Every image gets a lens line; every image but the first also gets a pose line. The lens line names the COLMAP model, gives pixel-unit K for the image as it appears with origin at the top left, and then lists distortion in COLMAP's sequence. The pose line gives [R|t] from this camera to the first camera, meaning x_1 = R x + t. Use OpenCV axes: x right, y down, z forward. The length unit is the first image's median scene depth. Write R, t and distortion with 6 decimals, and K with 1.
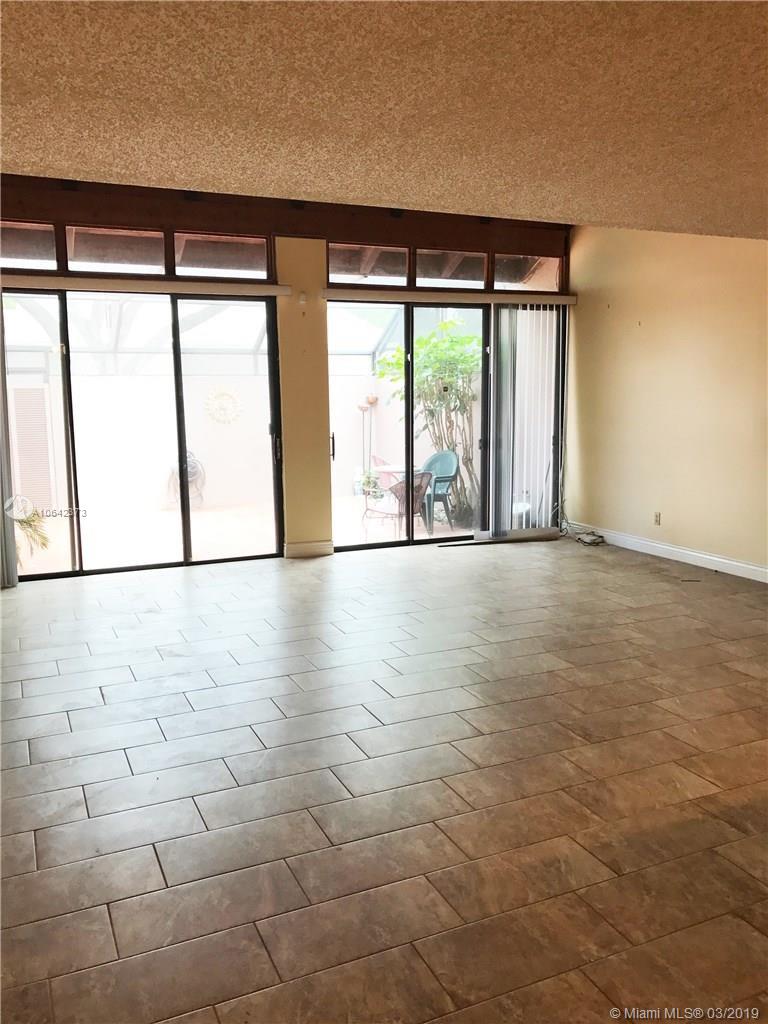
lens RADIAL K [[853.9, 0, 385.4], [0, 853.9, 510.8], [0, 0, 1]] dist [0.058238, -0.059461]
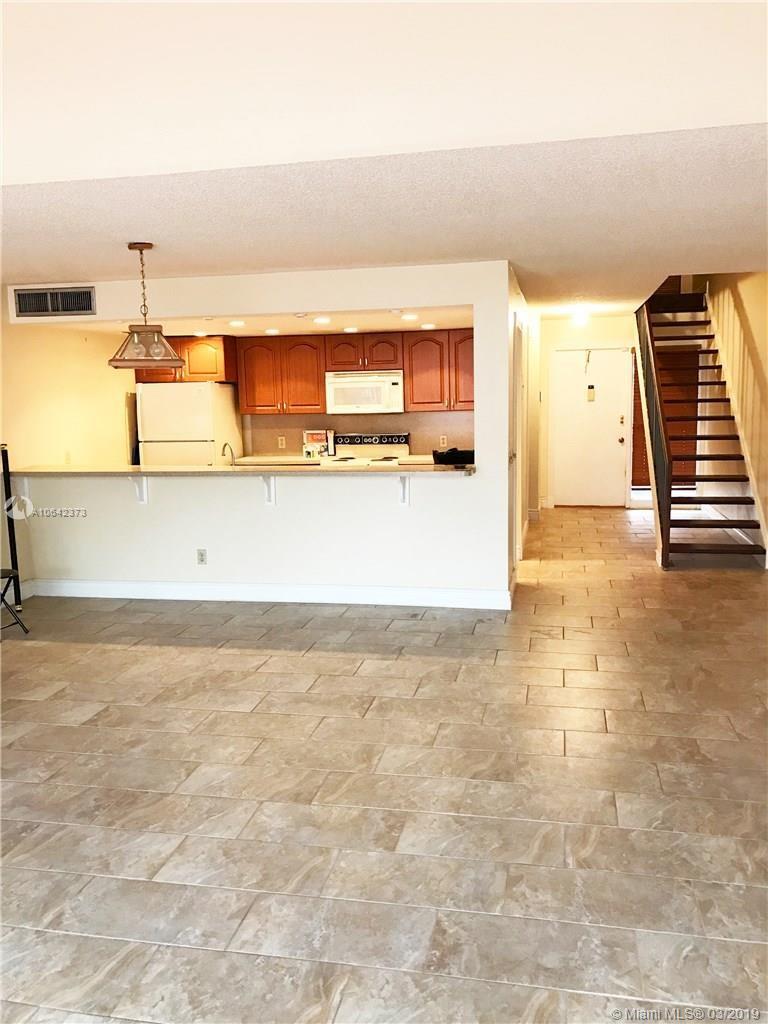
lens RADIAL K [[853.9, 0, 385.8], [0, 853.9, 511.6], [0, 0, 1]] dist [0.058238, -0.059461]
pose [[-0.812216, -0.058248, 0.580441, -0.433360], [0.113388, 0.960262, 0.255028, -0.266817], [-0.572231, 0.272953, -0.773336, 1.835531]]
